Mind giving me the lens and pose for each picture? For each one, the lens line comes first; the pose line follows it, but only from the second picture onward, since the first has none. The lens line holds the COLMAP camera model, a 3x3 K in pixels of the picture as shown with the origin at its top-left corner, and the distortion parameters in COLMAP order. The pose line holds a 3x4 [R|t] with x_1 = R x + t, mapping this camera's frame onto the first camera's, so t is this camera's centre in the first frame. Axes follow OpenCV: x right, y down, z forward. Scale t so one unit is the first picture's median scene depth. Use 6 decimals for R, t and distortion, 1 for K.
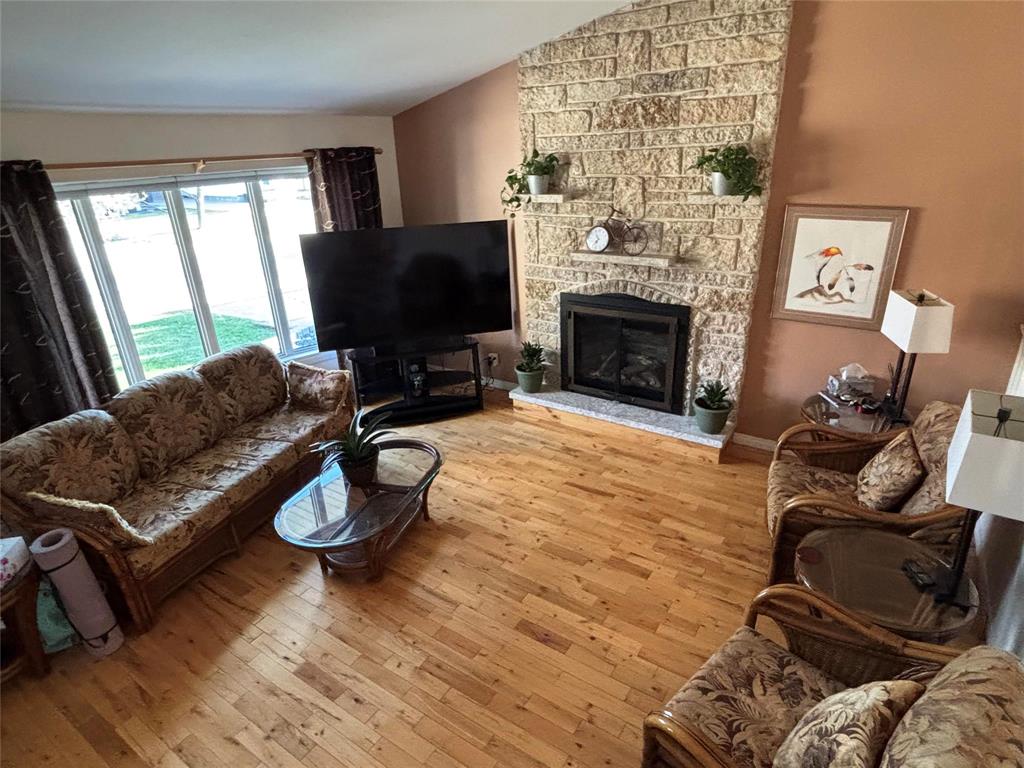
lens RADIAL K [[561.6, 0, 512.0], [0, 561.6, 384.0], [0, 0, 1]] dist [0.036149, -0.069132]
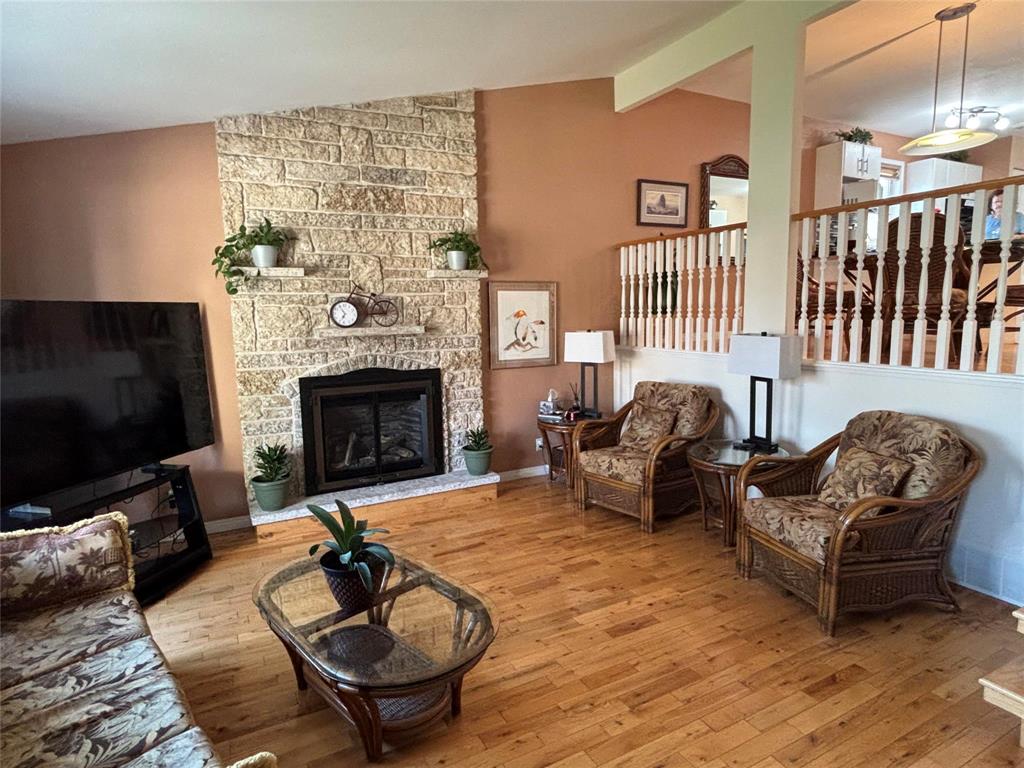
lens RADIAL K [[561.6, 0, 512.0], [0, 561.6, 384.0], [0, 0, 1]] dist [0.036149, -0.069132]
pose [[0.486594, -0.087877, 0.869197, -0.592116], [0.339549, 0.935730, -0.095483, 0.046442], [-0.804943, 0.341596, 0.485159, 0.364879]]
